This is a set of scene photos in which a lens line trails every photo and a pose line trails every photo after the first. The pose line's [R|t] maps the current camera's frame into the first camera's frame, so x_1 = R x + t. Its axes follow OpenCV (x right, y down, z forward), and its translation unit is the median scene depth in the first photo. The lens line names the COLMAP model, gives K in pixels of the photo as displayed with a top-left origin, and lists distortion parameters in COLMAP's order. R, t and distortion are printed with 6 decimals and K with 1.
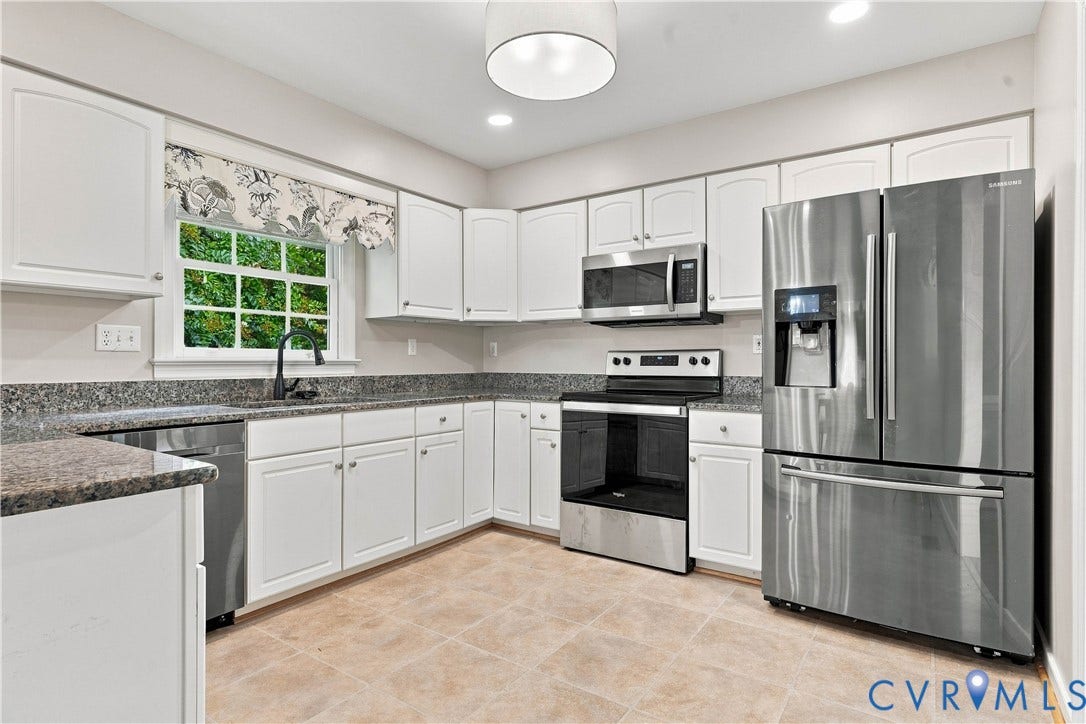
lens RADIAL K [[564.1, 0, 546.1], [0, 564.1, 362.3], [0, 0, 1]] dist [0.004227, -0.000566]
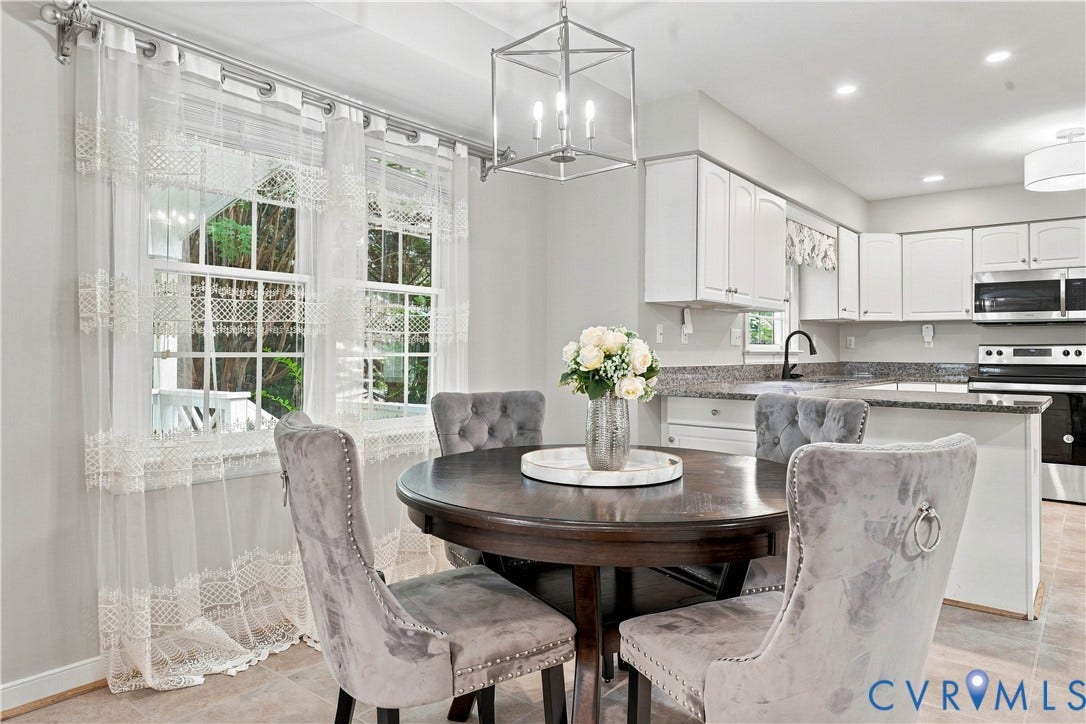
lens RADIAL K [[688.6, 0, 549.6], [0, 688.6, 327.4], [0, 0, 1]] dist [-0.002647, 0.000179]
pose [[0.997251, 0.001450, -0.074080, -0.930847], [-0.004114, 0.999349, -0.035833, 0.000343], [0.073980, 0.036039, 0.996608, -0.772600]]
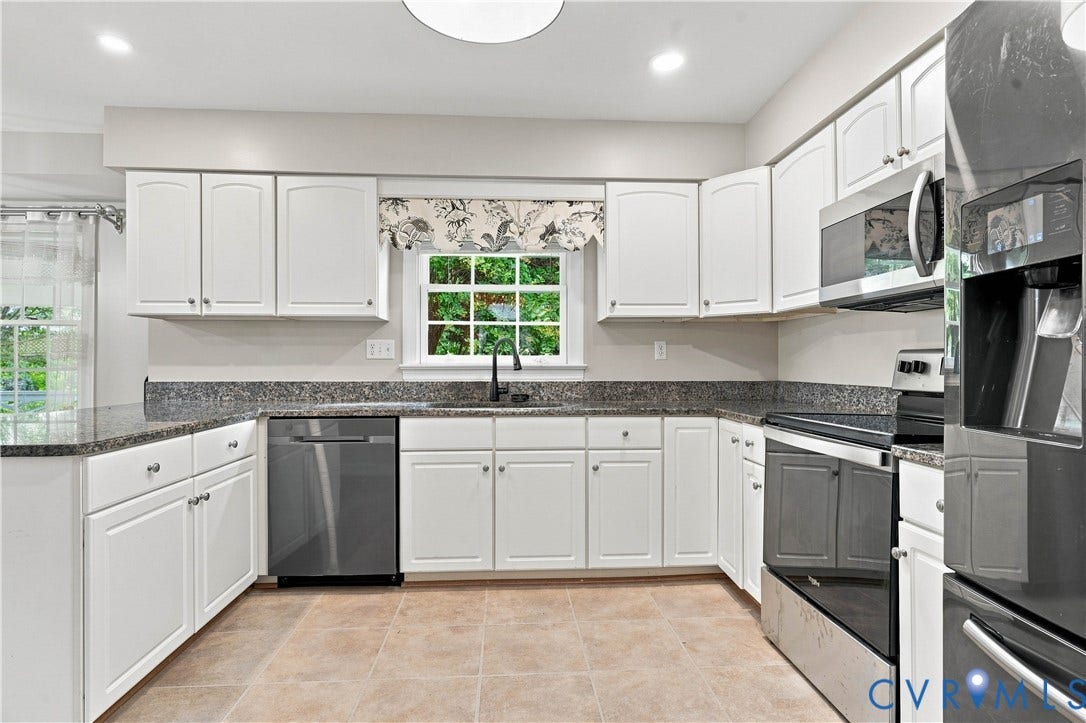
lens RADIAL K [[564.1, 0, 545.1], [0, 564.1, 361.4], [0, 0, 1]] dist [0.004227, -0.000566]
pose [[0.617422, -0.004105, -0.786622, 0.454540], [-0.000749, 0.999983, -0.005806, -0.005299], [0.786632, 0.004174, 0.617408, 0.392797]]
